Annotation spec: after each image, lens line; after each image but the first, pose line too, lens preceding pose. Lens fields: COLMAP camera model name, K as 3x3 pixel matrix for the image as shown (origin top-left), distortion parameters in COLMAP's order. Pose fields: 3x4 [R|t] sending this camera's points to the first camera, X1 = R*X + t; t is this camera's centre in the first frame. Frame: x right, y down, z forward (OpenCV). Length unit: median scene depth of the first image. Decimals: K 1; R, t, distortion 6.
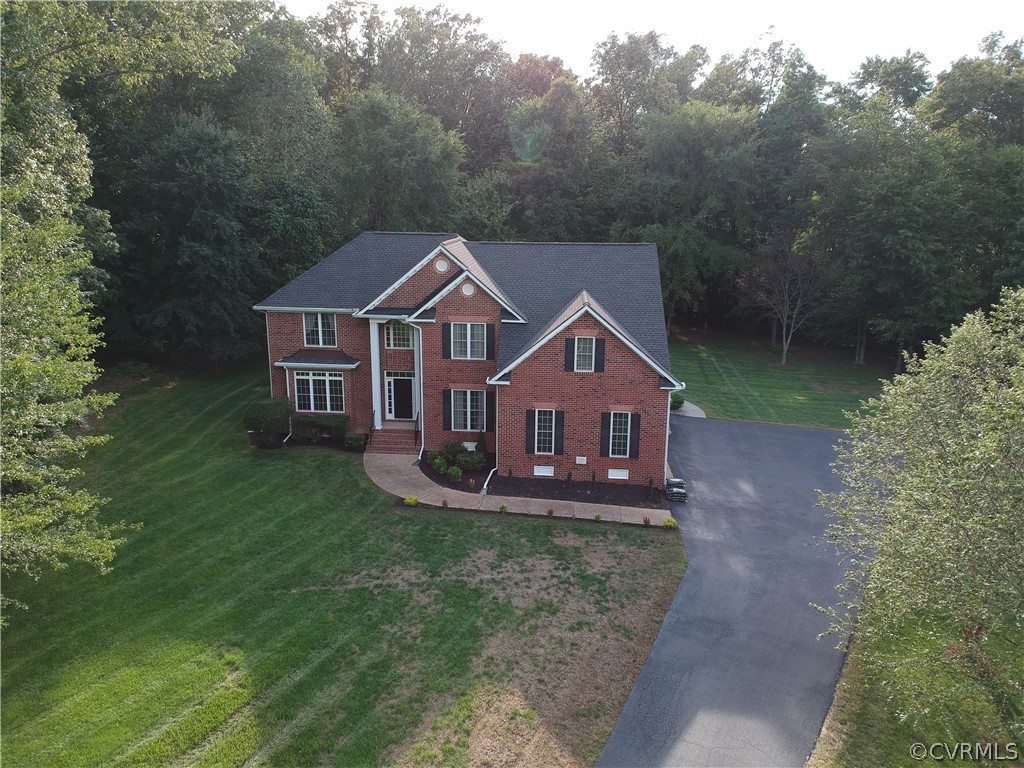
lens RADIAL K [[750.4, 0, 505.5], [0, 750.4, 381.3], [0, 0, 1]] dist [0.091846, -0.177948]
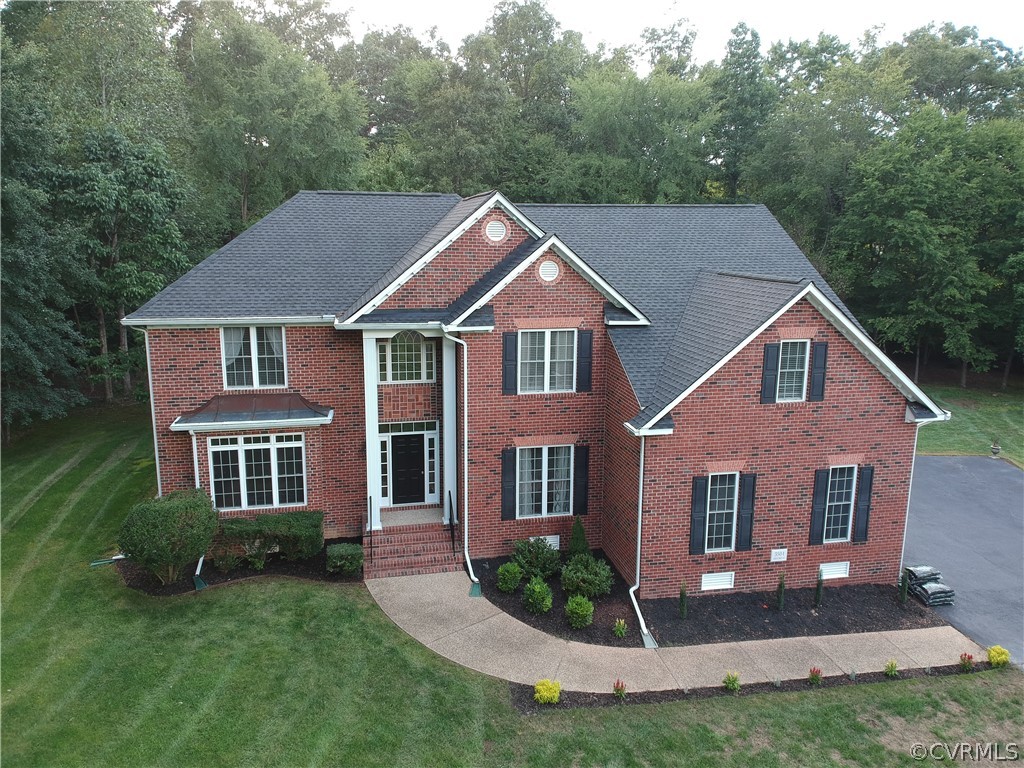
lens RADIAL K [[750.4, 0, 505.5], [0, 750.4, 381.3], [0, 0, 1]] dist [0.091846, -0.177948]
pose [[0.961124, -0.060315, 0.269449, -0.235415], [0.070123, 0.997175, -0.026913, -0.025546], [-0.267065, 0.044761, 0.962638, 0.459075]]
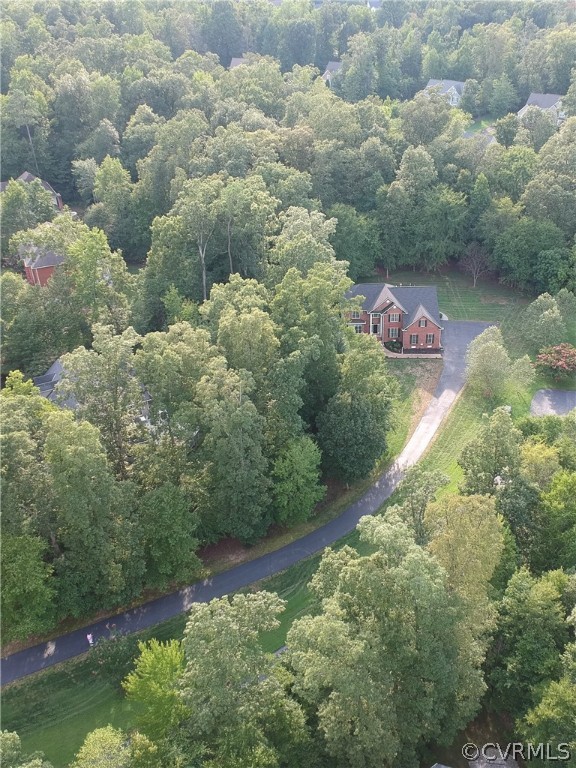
lens RADIAL K [[734.1, 0, 358.3], [0, 734.1, 384.3], [0, 0, 1]] dist [0.116800, 0.000162]
pose [[0.989059, -0.084081, 0.121214, -0.801287], [0.041990, 0.948141, 0.315063, -1.035327], [-0.141418, -0.306526, 0.941298, -3.075664]]
